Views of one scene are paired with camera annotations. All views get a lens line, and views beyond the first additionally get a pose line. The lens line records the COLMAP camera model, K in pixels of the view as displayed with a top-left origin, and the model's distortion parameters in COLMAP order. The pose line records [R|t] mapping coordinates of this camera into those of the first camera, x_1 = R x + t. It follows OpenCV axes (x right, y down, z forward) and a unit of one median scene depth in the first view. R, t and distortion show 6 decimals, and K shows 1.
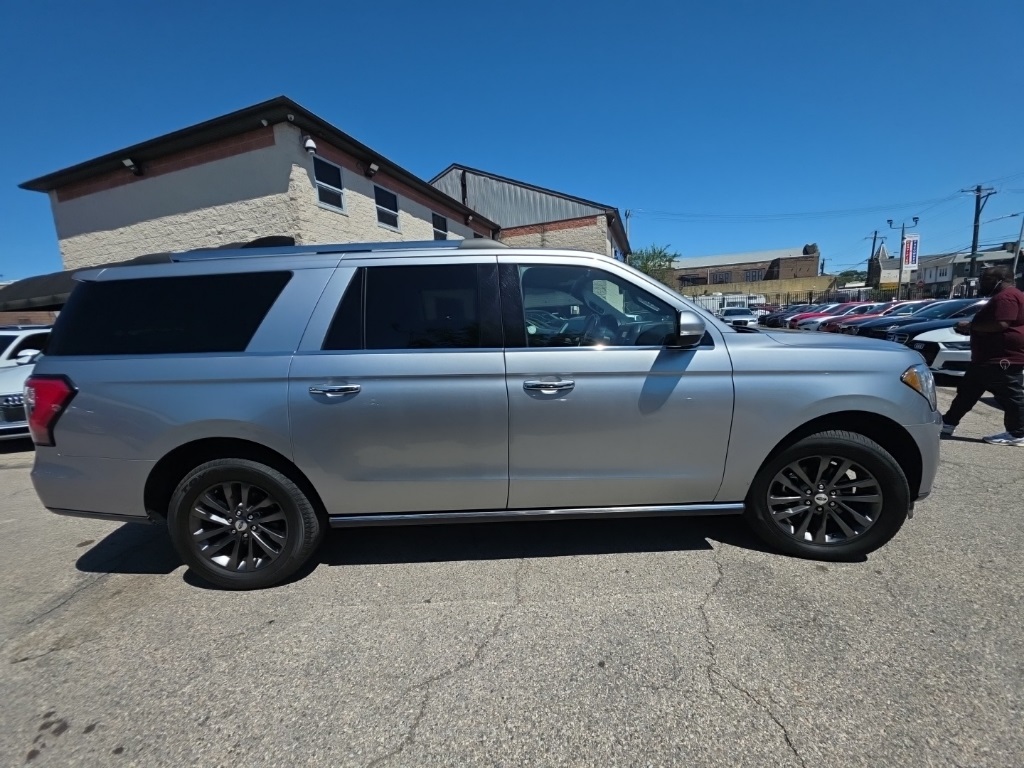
lens RADIAL K [[412.0, 0, 513.9], [0, 412.0, 379.9], [0, 0, 1]] dist [0.009778, -0.008233]
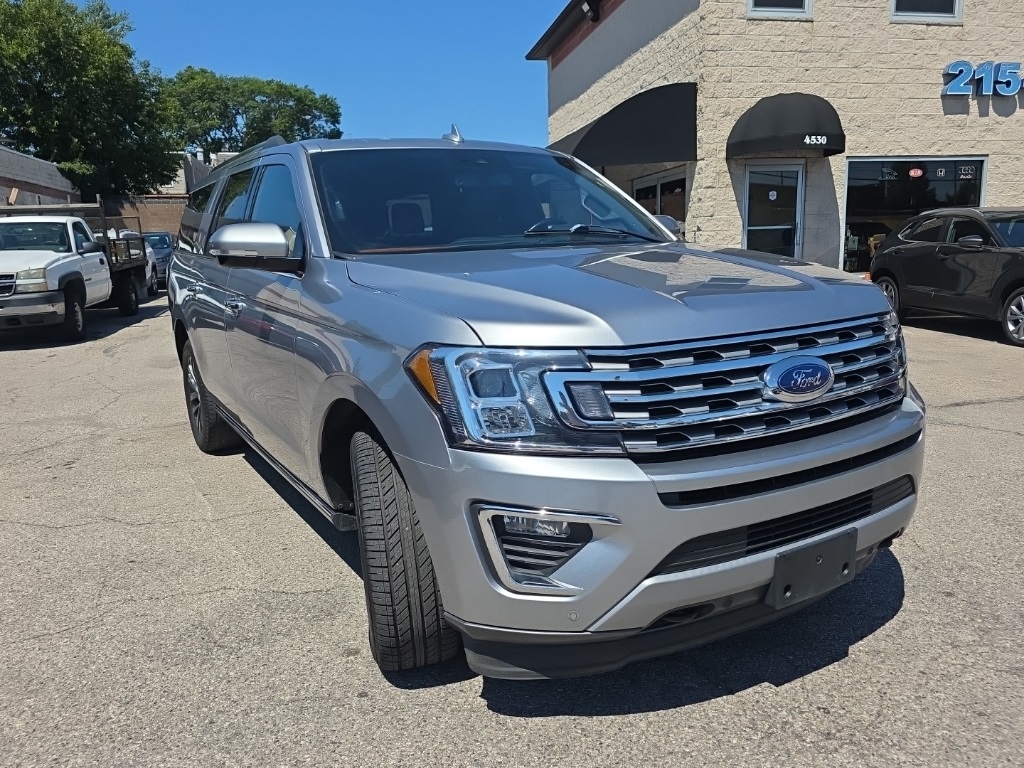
lens RADIAL K [[778.6, 0, 512.5], [0, 778.6, 390.0], [0, 0, 1]] dist [0.043198, -0.039277]
pose [[0.500866, 0.191535, -0.844066, 0.433347], [-0.114570, 0.981297, 0.154690, -0.033220], [0.857909, 0.019226, 0.513442, 0.145921]]
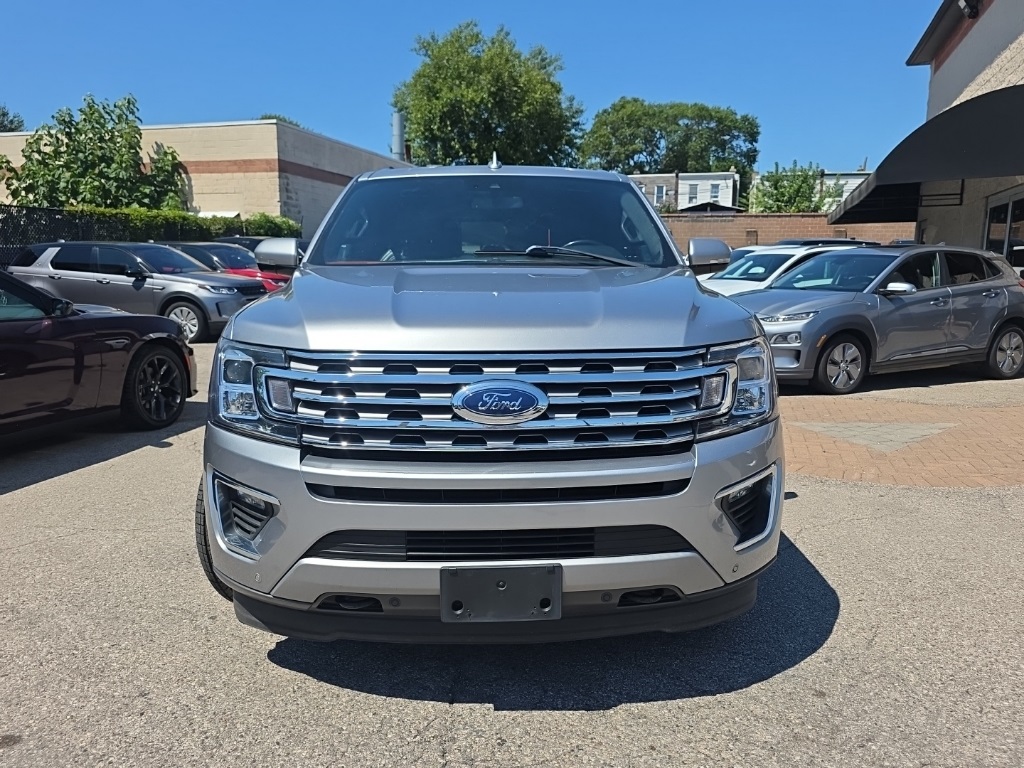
lens RADIAL K [[778.6, 0, 514.7], [0, 778.6, 381.0], [0, 0, 1]] dist [0.043198, -0.039277]
pose [[0.022831, 0.192316, -0.981067, 0.485172], [-0.147280, 0.971263, 0.186967, -0.052468], [0.988831, 0.140223, 0.050499, 0.275602]]
